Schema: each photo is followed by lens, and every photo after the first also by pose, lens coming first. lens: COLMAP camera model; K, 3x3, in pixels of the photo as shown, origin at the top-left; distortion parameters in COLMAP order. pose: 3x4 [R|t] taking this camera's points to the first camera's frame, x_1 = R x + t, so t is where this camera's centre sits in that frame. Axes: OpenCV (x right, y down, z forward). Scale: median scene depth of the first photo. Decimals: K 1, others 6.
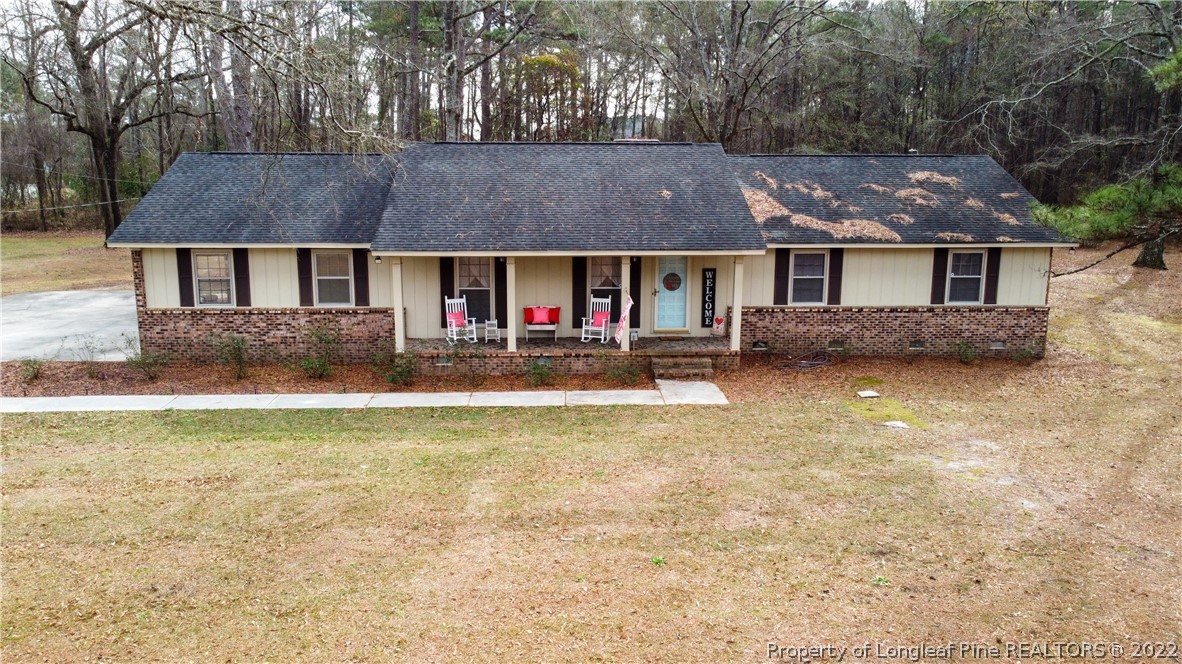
lens RADIAL K [[888.6, 0, 585.1], [0, 888.6, 313.6], [0, 0, 1]] dist [0.003839, -0.000984]
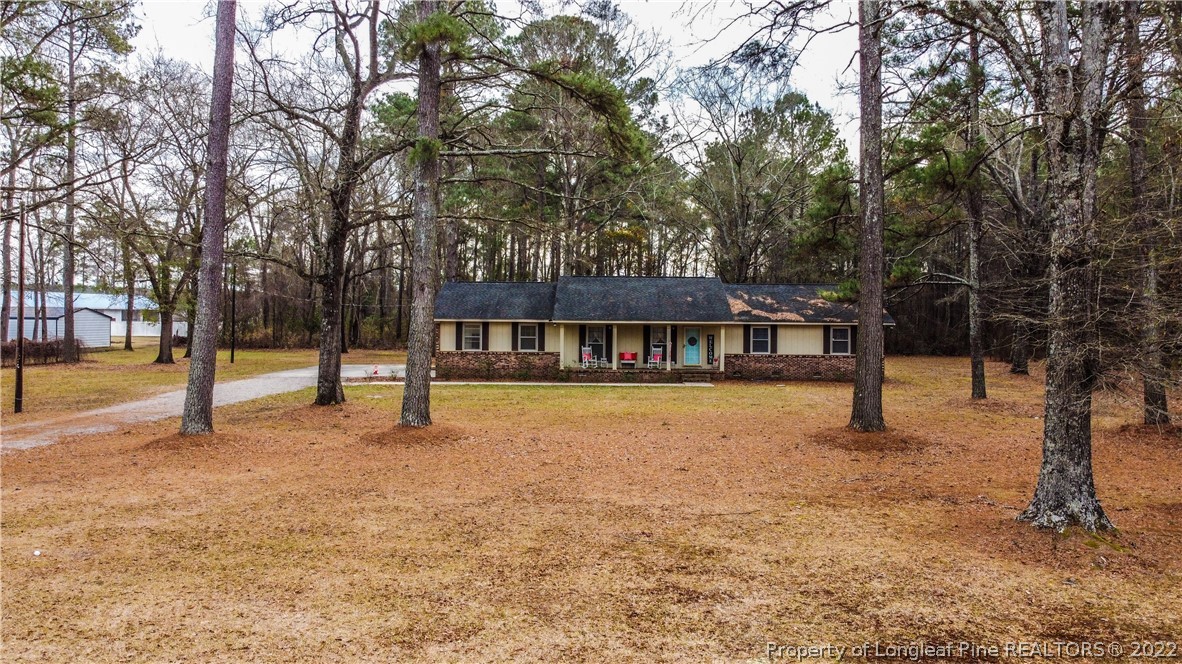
lens RADIAL K [[888.6, 0, 585.1], [0, 888.6, 313.6], [0, 0, 1]] dist [0.003839, -0.000984]
pose [[0.997558, 0.005039, -0.069660, -0.005825], [-0.017698, 0.983079, -0.182326, 0.281666], [0.067563, 0.183114, 0.980767, -1.039664]]
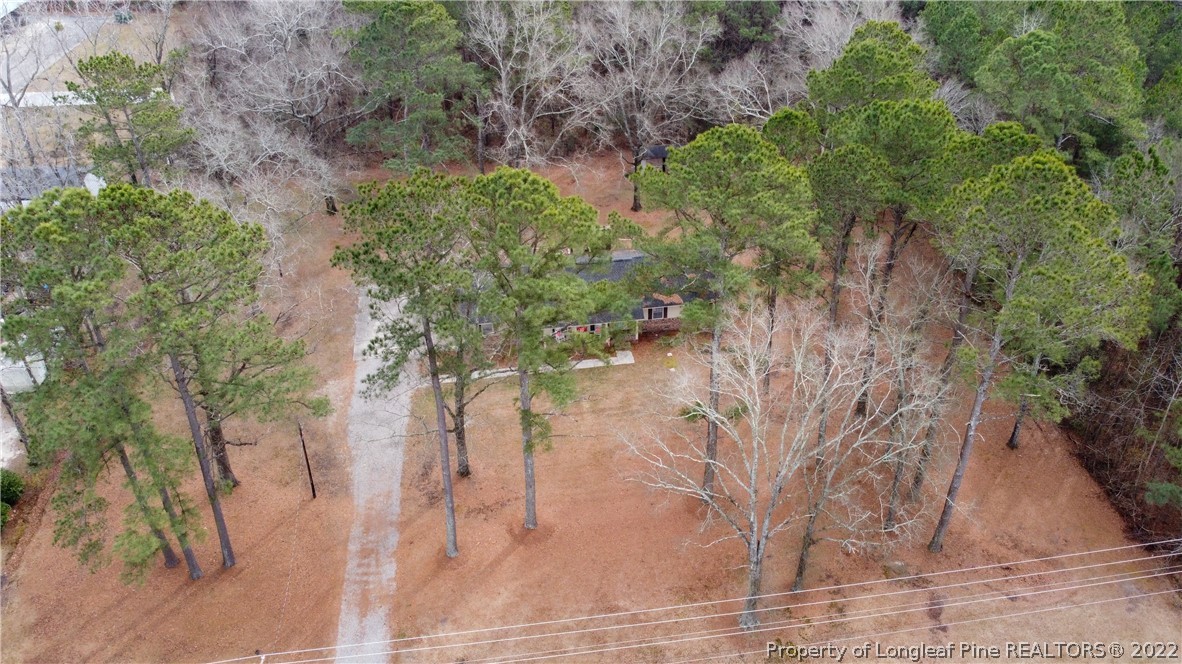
lens RADIAL K [[888.6, 0, 585.1], [0, 888.6, 313.6], [0, 0, 1]] dist [0.003839, -0.000984]
pose [[0.994786, -0.095391, 0.036078, -0.157870], [0.075256, 0.925343, 0.371586, -1.368824], [-0.068831, -0.366933, 0.927697, -2.234512]]
